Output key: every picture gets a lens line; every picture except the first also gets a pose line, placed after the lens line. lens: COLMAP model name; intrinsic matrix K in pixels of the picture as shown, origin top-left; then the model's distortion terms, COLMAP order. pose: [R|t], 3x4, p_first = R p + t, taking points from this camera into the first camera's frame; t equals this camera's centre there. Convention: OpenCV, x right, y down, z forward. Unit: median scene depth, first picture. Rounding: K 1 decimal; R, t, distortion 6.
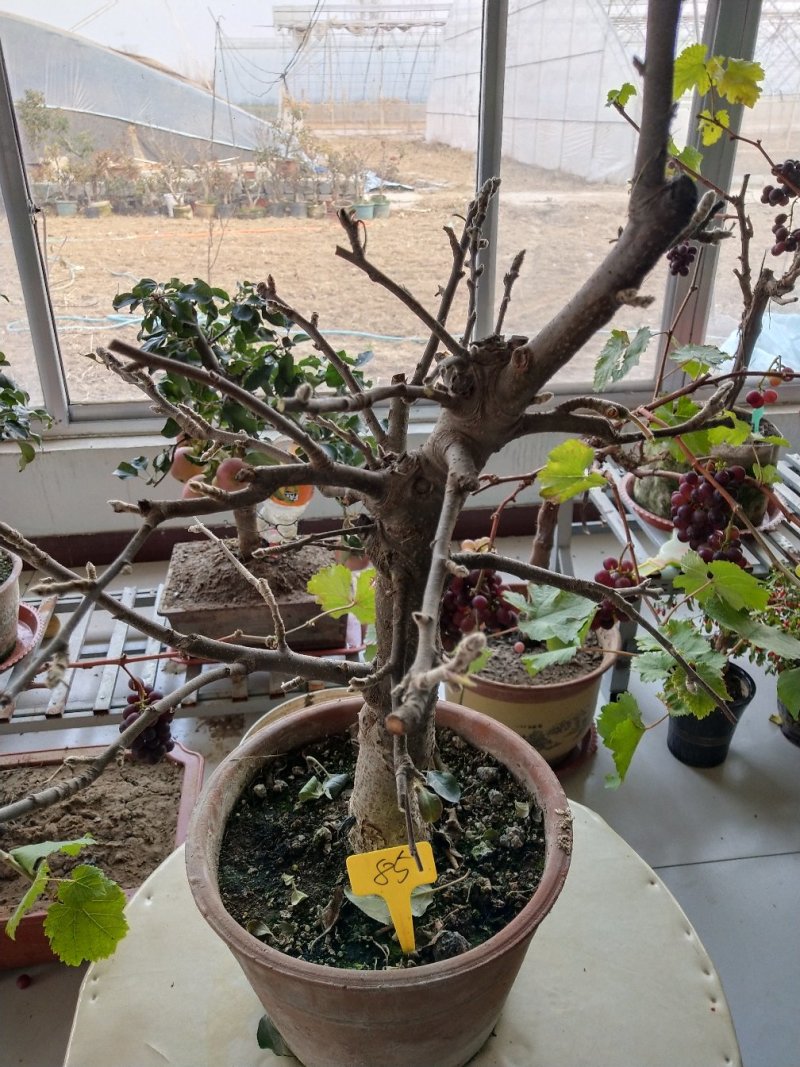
lens RADIAL K [[831.8, 0, 400.0], [0, 831.8, 533.5], [0, 0, 1]] dist [-0.021299, 0.066582]
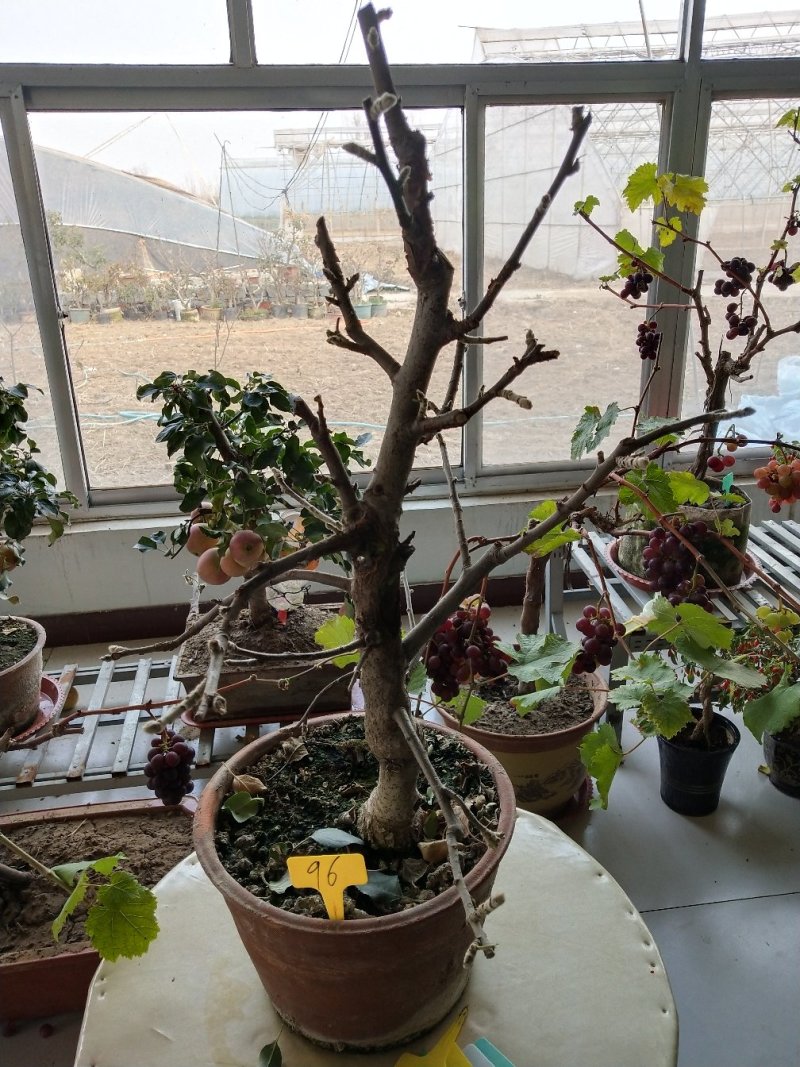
lens RADIAL K [[829.8, 0, 401.2], [0, 829.8, 533.5], [0, 0, 1]] dist [-0.023506, 0.072665]
pose [[0.999746, -0.022514, -0.001162, 0.004833], [0.022260, 0.993983, -0.107246, 0.031099], [0.003570, 0.107193, 0.994232, -0.071061]]
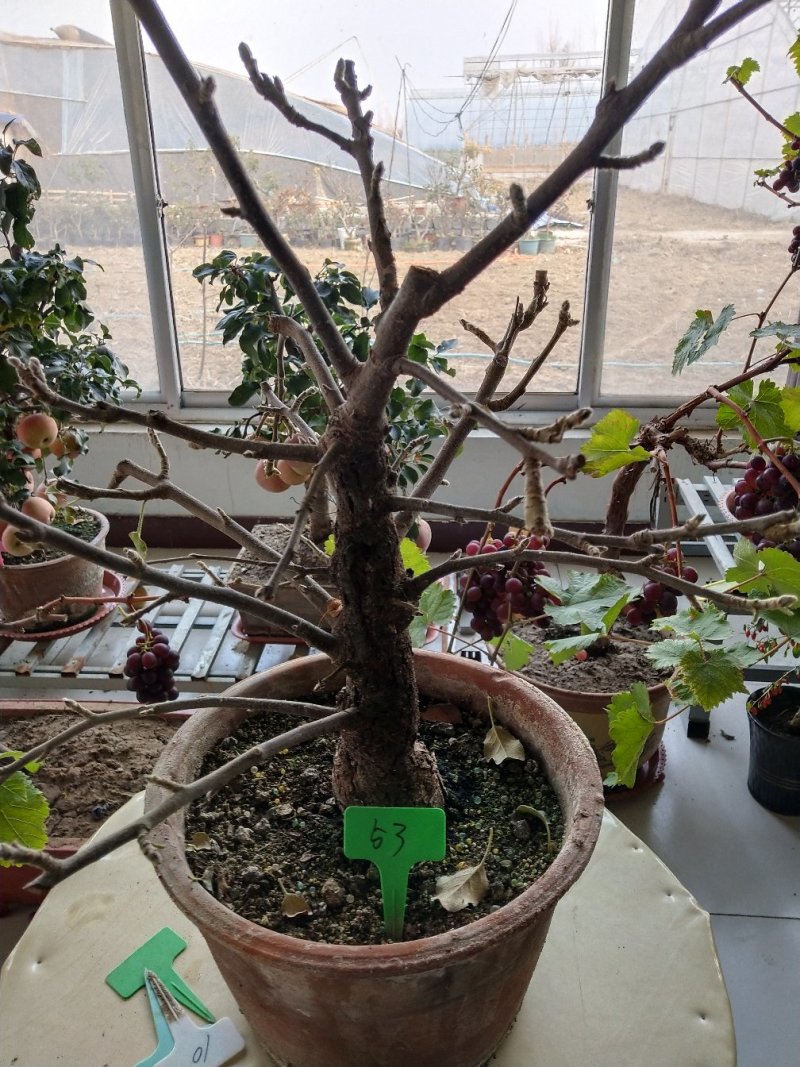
lens RADIAL K [[831.8, 0, 400.0], [0, 831.8, 533.5], [0, 0, 1]] dist [-0.021299, 0.066582]
pose [[0.980126, 0.076257, -0.183134, 0.098632], [-0.084460, 0.995724, -0.037406, 0.050927], [0.179499, 0.052130, 0.982376, 0.042625]]
